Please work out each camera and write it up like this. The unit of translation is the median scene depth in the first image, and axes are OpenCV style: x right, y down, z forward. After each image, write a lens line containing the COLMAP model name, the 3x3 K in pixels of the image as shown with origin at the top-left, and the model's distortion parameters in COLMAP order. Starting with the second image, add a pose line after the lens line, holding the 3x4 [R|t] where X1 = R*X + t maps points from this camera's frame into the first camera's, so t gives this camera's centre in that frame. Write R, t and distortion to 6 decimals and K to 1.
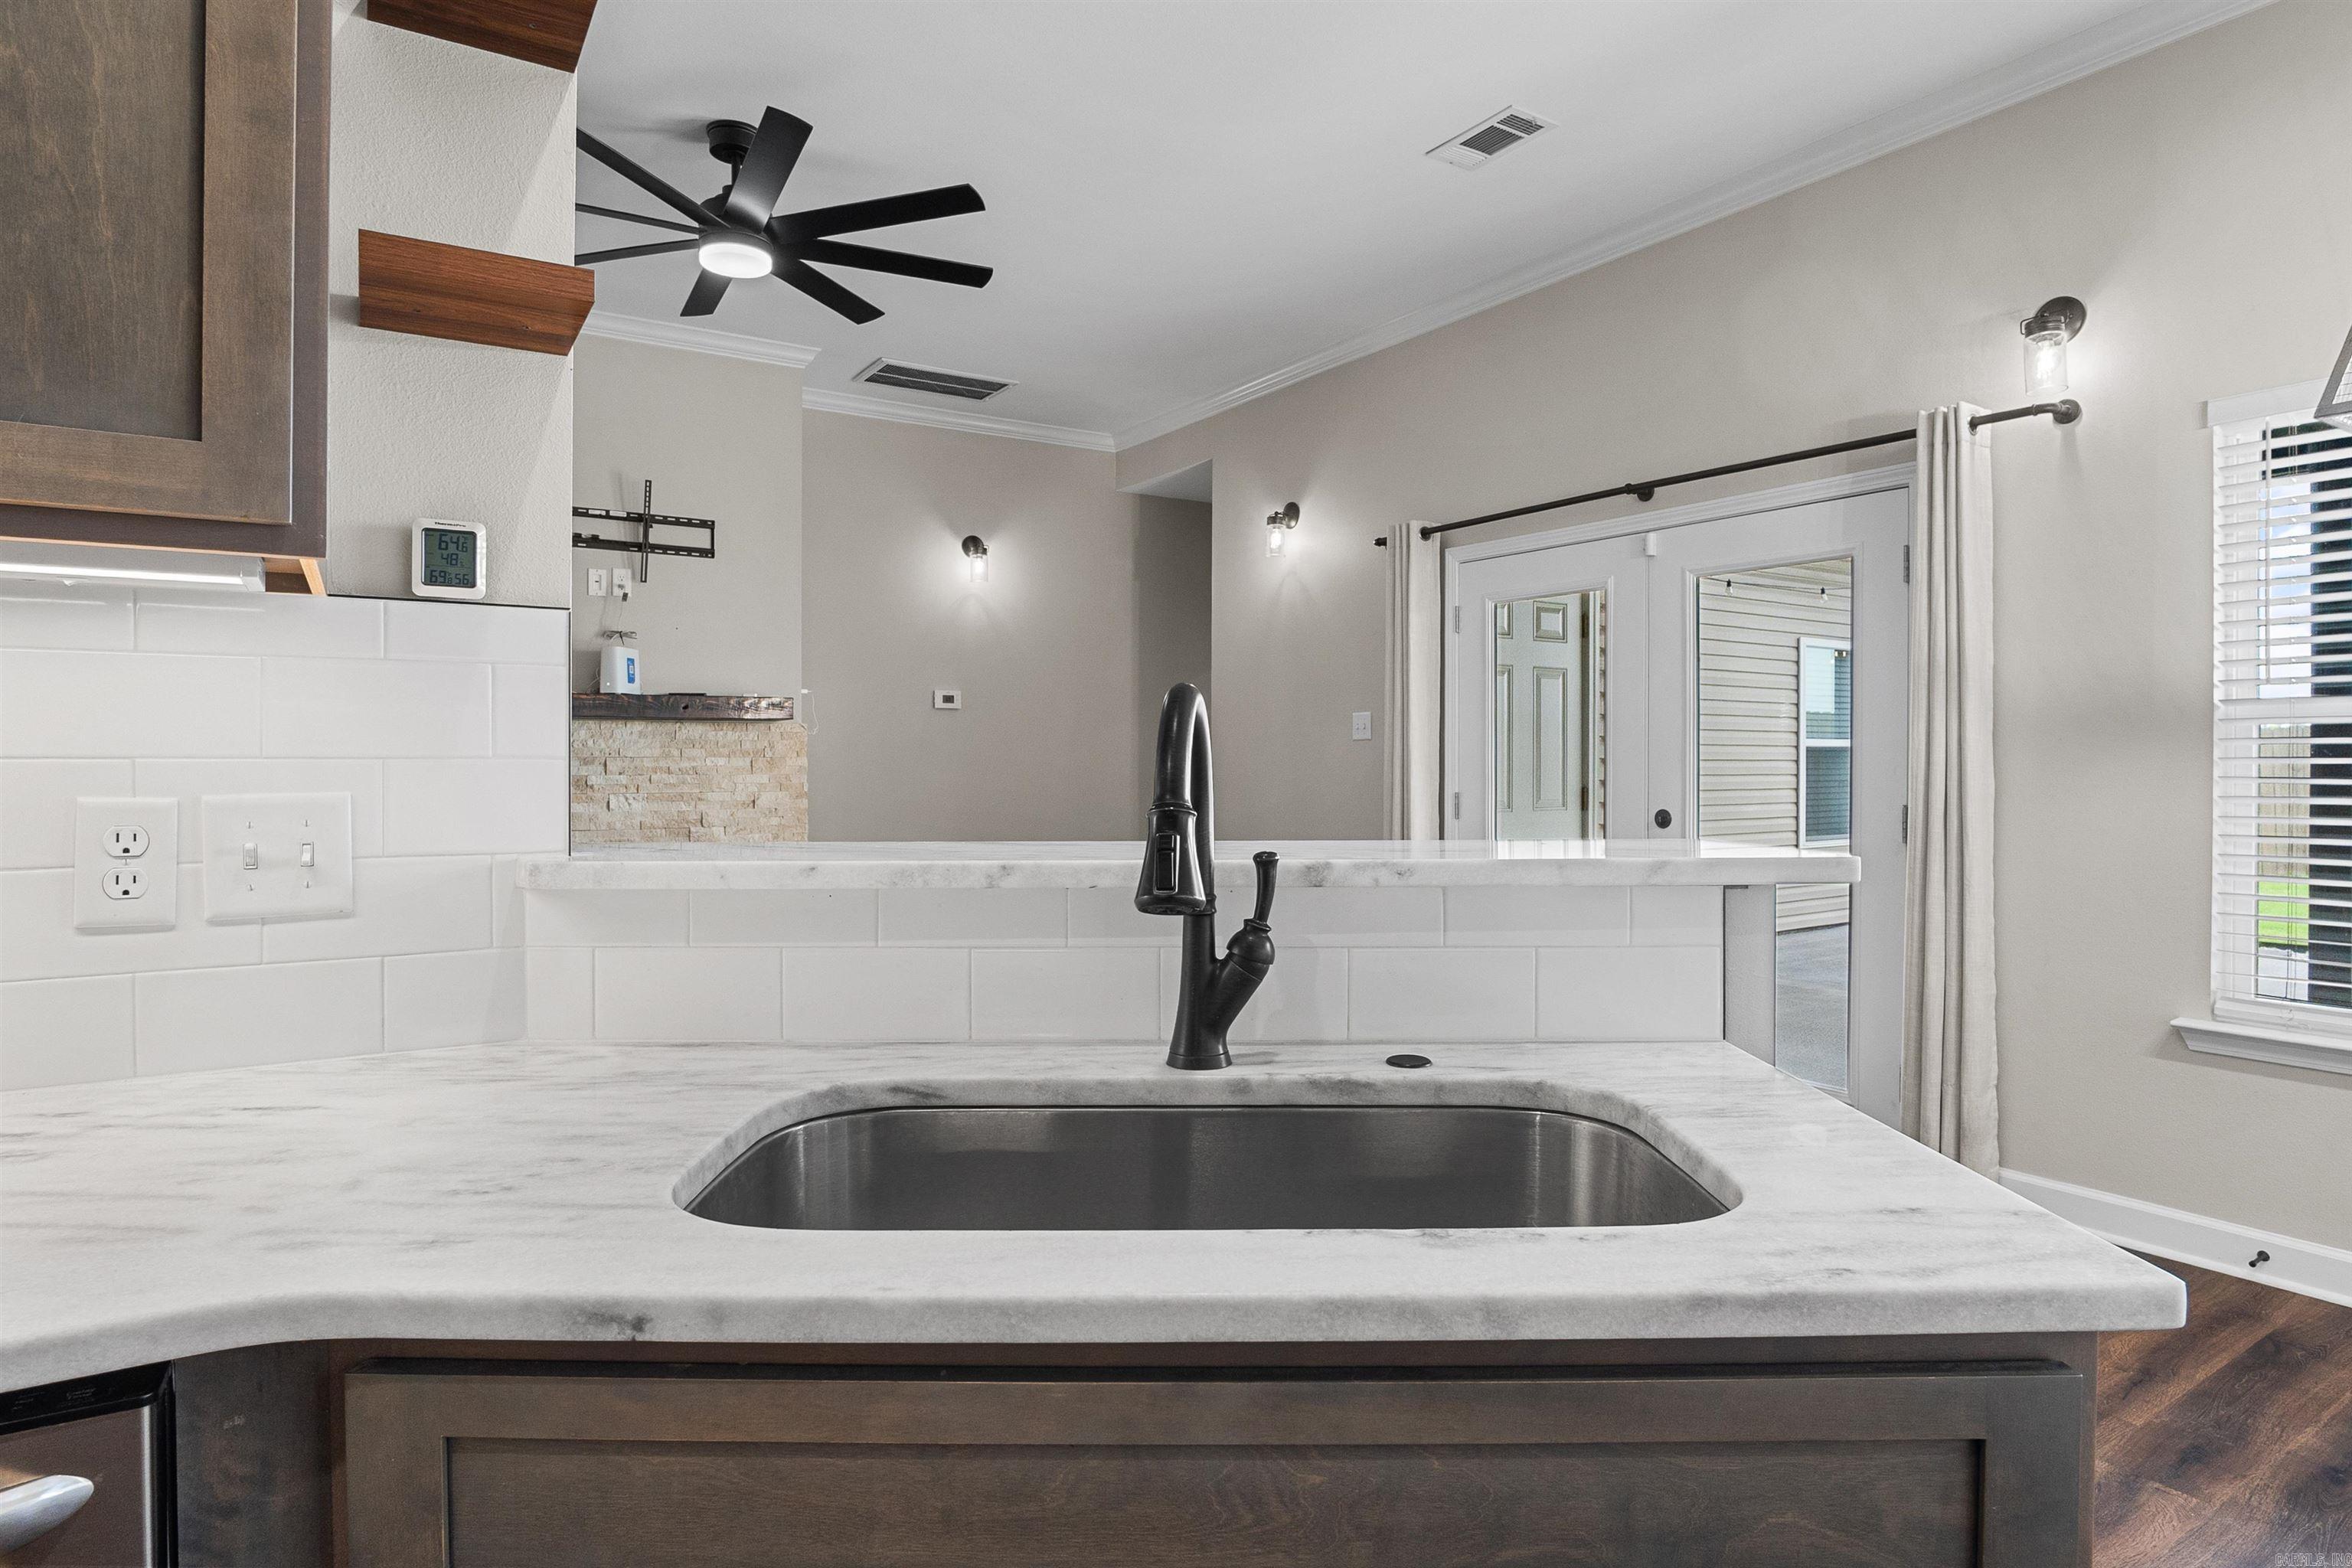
lens RADIAL K [[1281.2, 0, 1181.1], [0, 1281.2, 757.7], [0, 0, 1]] dist [-0.020147, 0.000825]
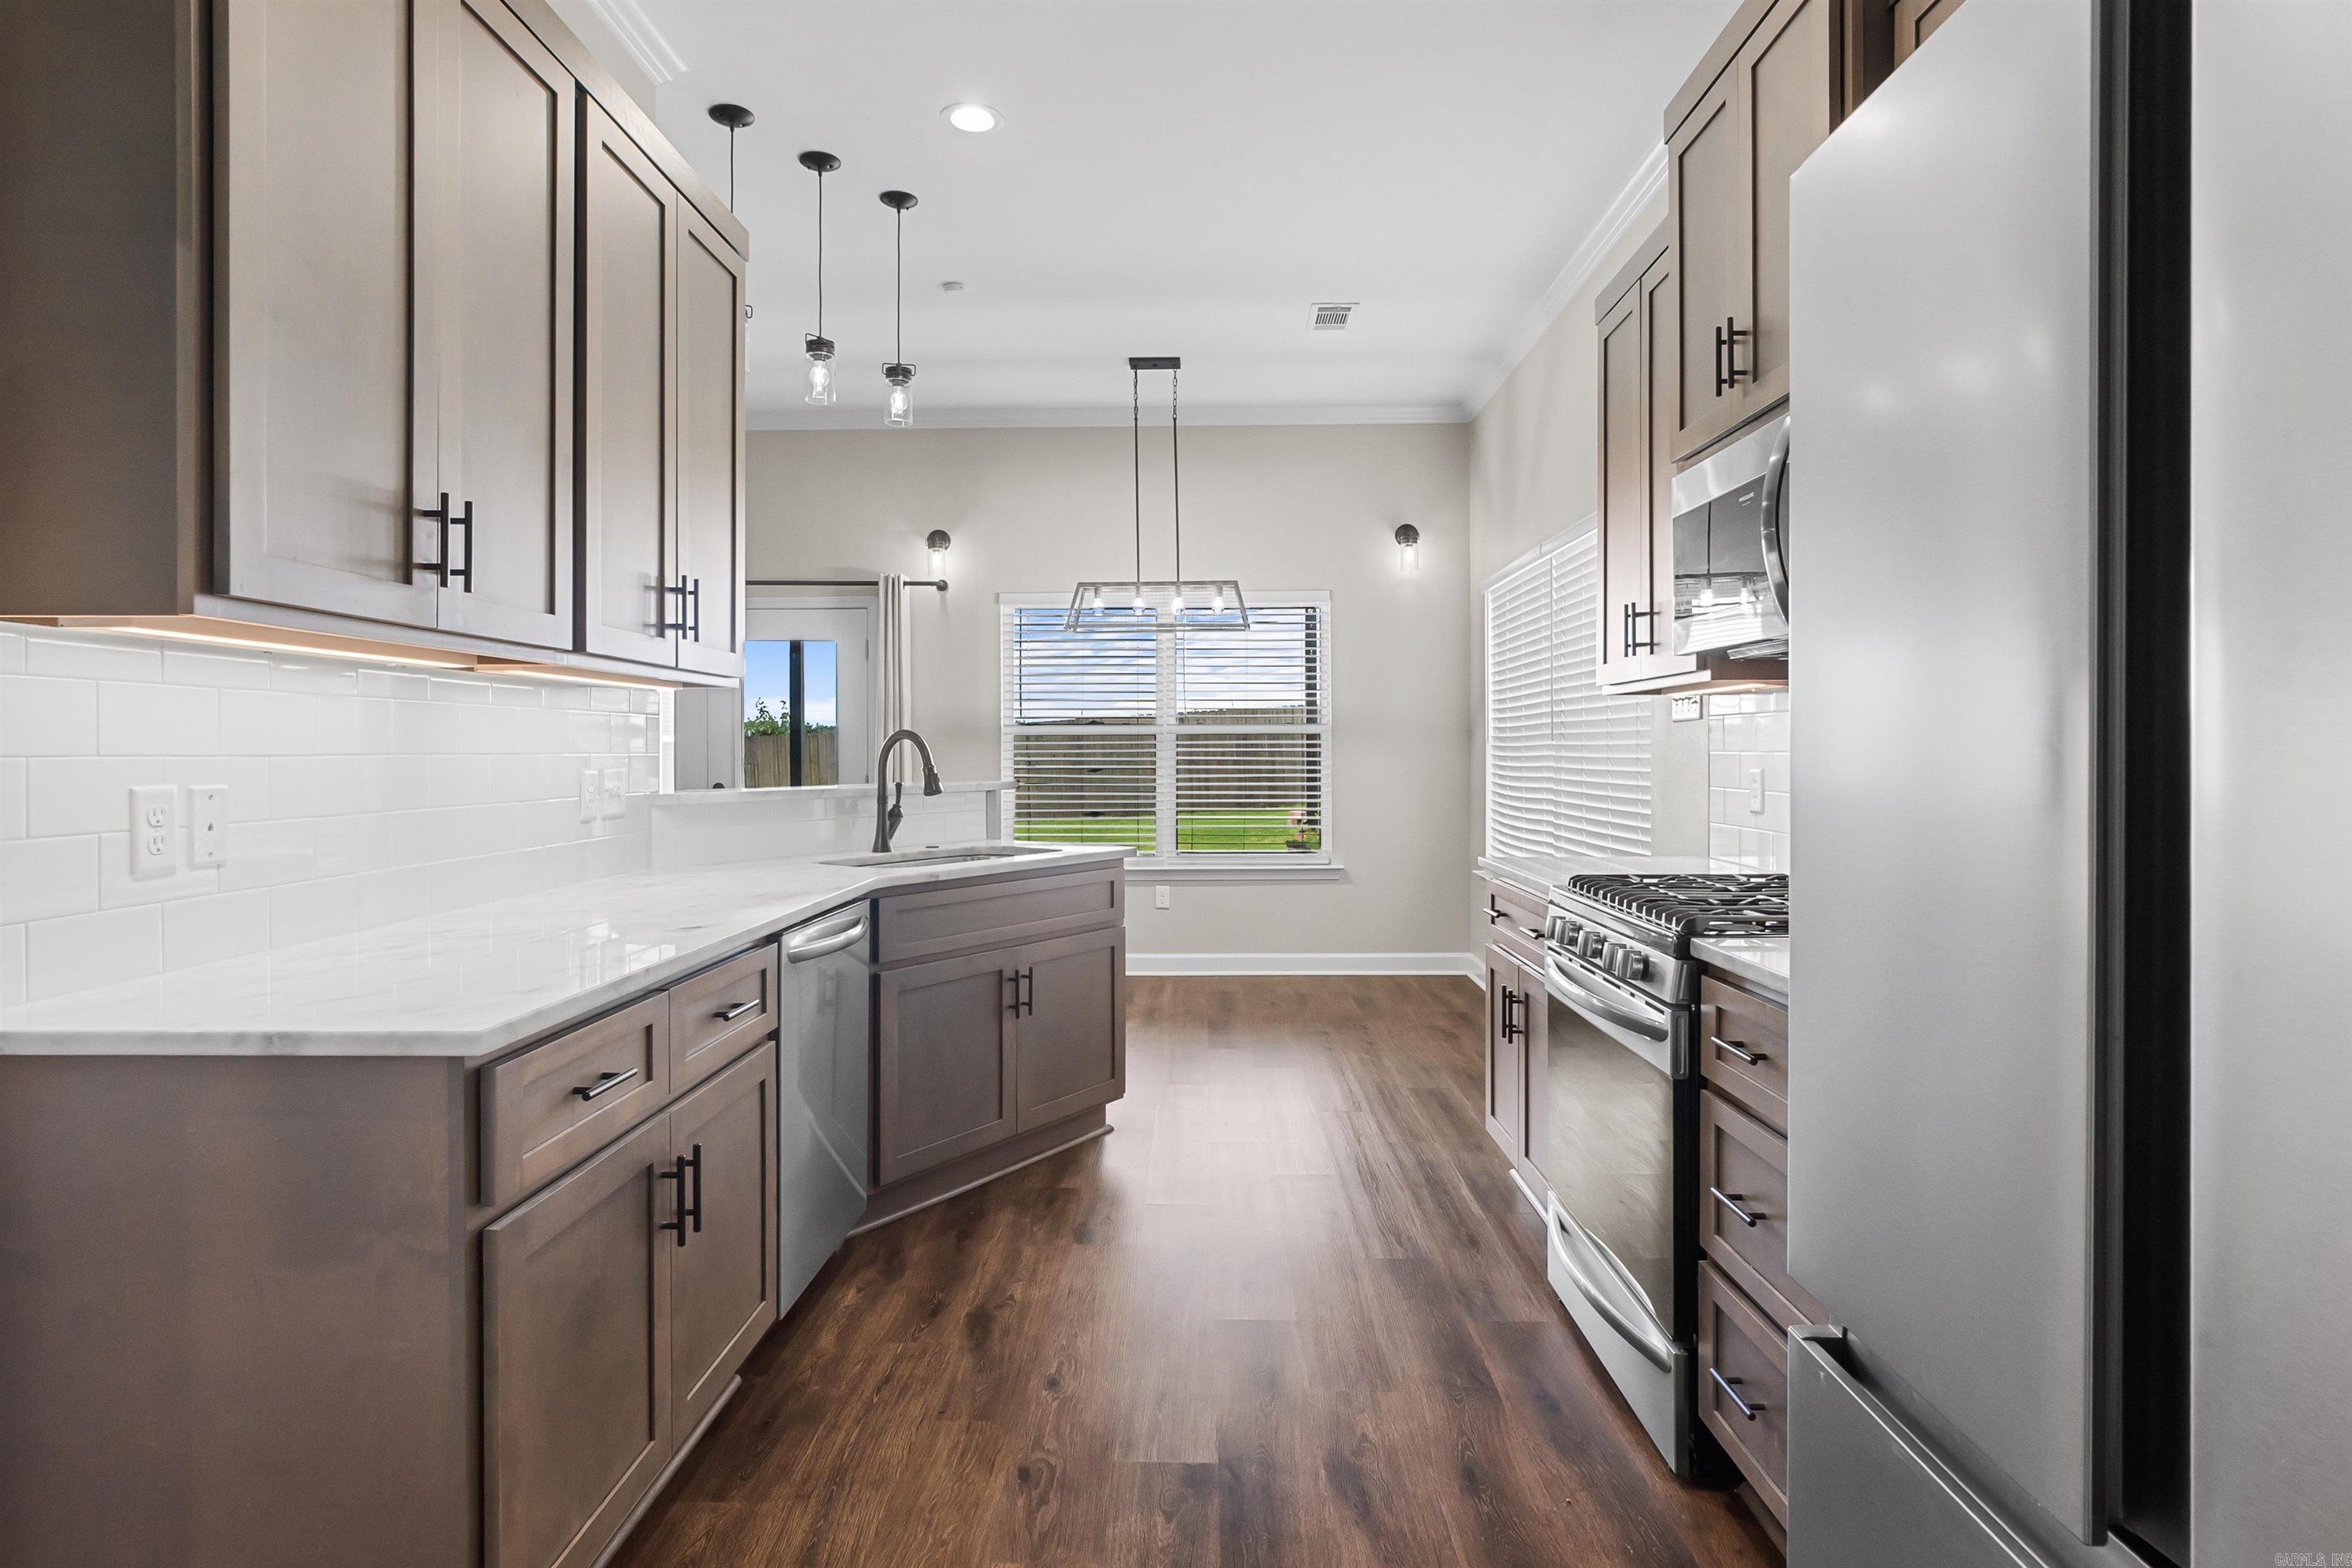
lens RADIAL K [[1267.5, 0, 1176.5], [0, 1267.5, 753.4], [0, 0, 1]] dist [-0.006078, 0.001402]
pose [[0.565731, -0.002084, 0.824587, -0.490734], [-0.001808, 0.999991, 0.003768, -0.002138], [-0.824588, -0.003623, 0.565722, -0.307025]]
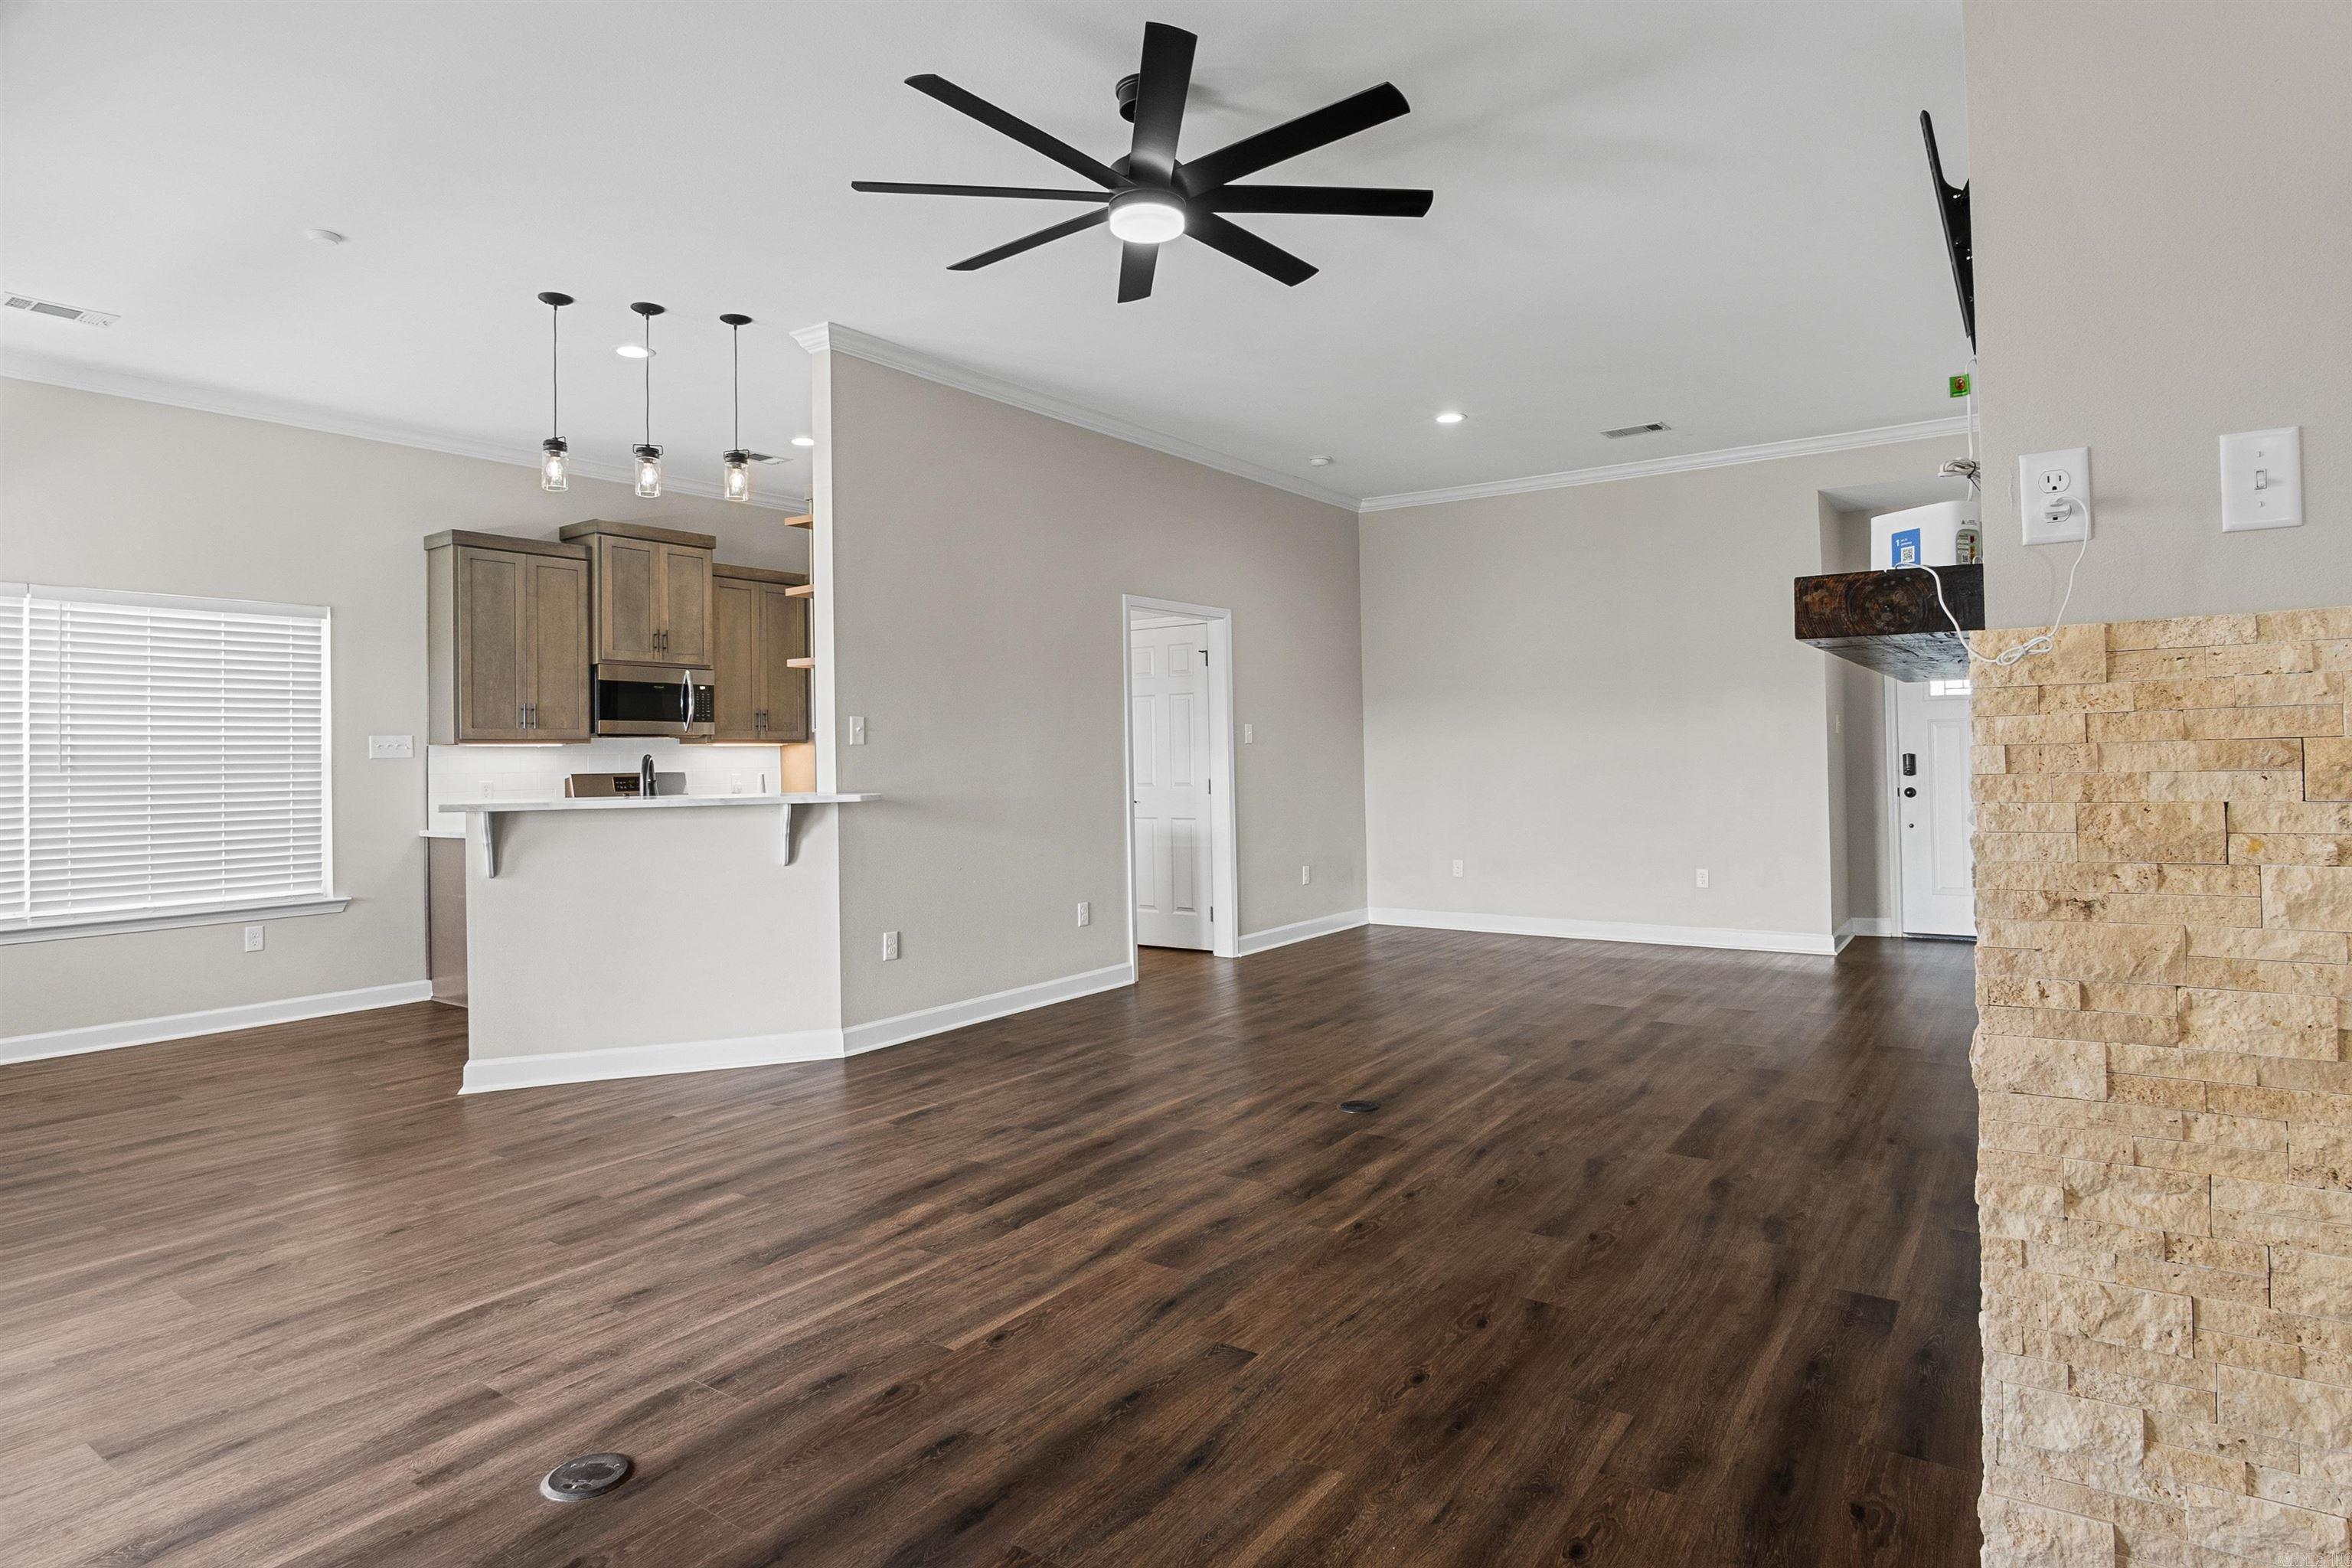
lens RADIAL K [[1263.2, 0, 1181.2], [0, 1263.2, 731.6], [0, 0, 1]] dist [-0.015200, 0.000944]
pose [[-0.928109, 0.008669, -0.372208, -0.021814], [0.019092, 0.999522, -0.024326, 0.001384], [0.371819, -0.029684, -0.927830, 1.262012]]
